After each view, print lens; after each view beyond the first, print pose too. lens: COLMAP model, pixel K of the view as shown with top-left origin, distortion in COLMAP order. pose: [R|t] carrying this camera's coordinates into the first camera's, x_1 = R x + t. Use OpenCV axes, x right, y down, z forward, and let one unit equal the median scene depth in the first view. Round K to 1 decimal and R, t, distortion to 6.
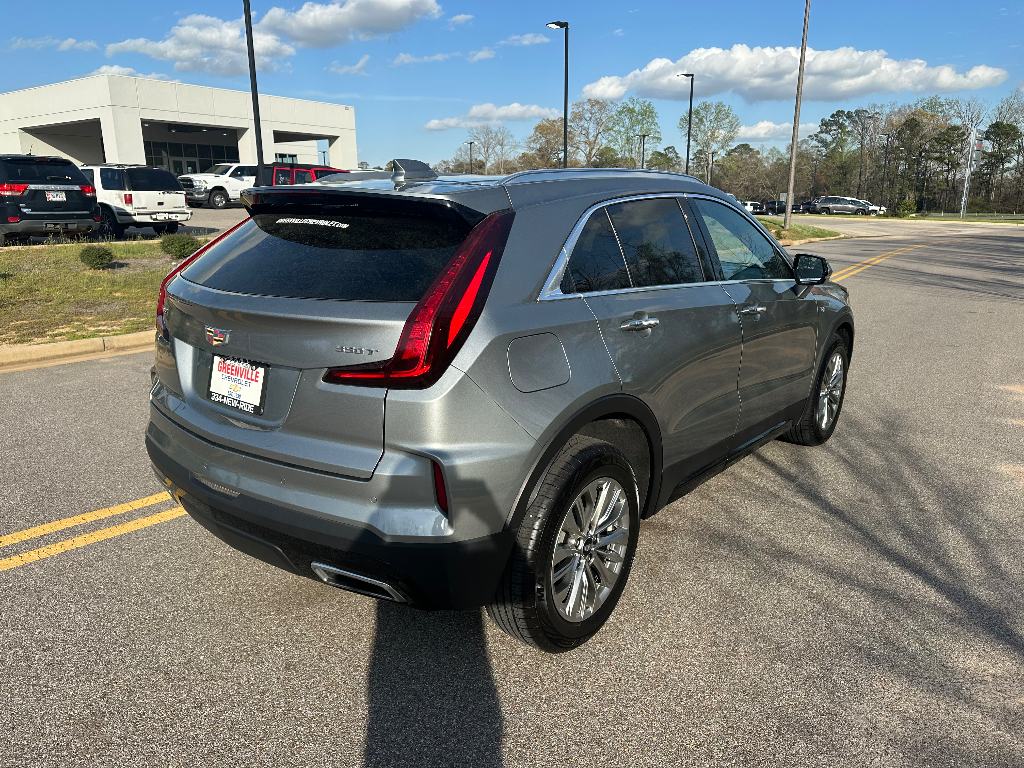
lens RADIAL K [[725.6, 0, 493.4], [0, 725.6, 368.7], [0, 0, 1]] dist [0.033905, -0.046895]
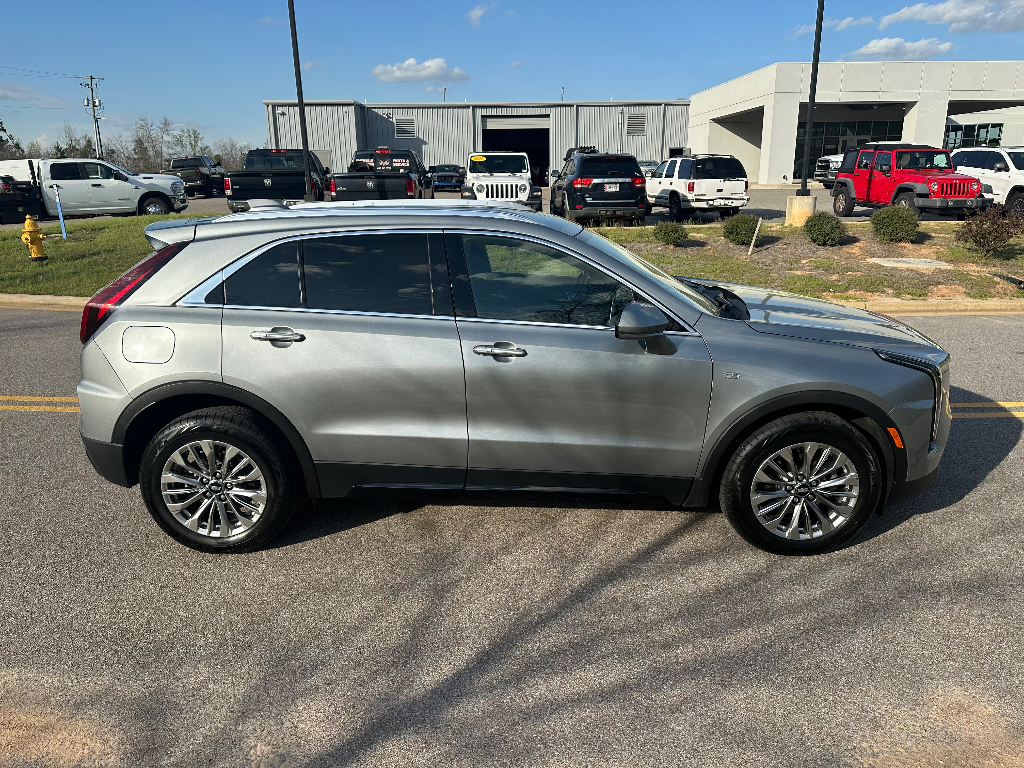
lens RADIAL K [[725.6, 0, 519.2], [0, 725.6, 378.8], [0, 0, 1]] dist [0.033905, -0.046895]
pose [[0.602991, 0.200162, -0.772229, 0.272202], [-0.162308, 0.978546, 0.126903, -0.041062], [0.781062, 0.048818, 0.622542, 0.101294]]
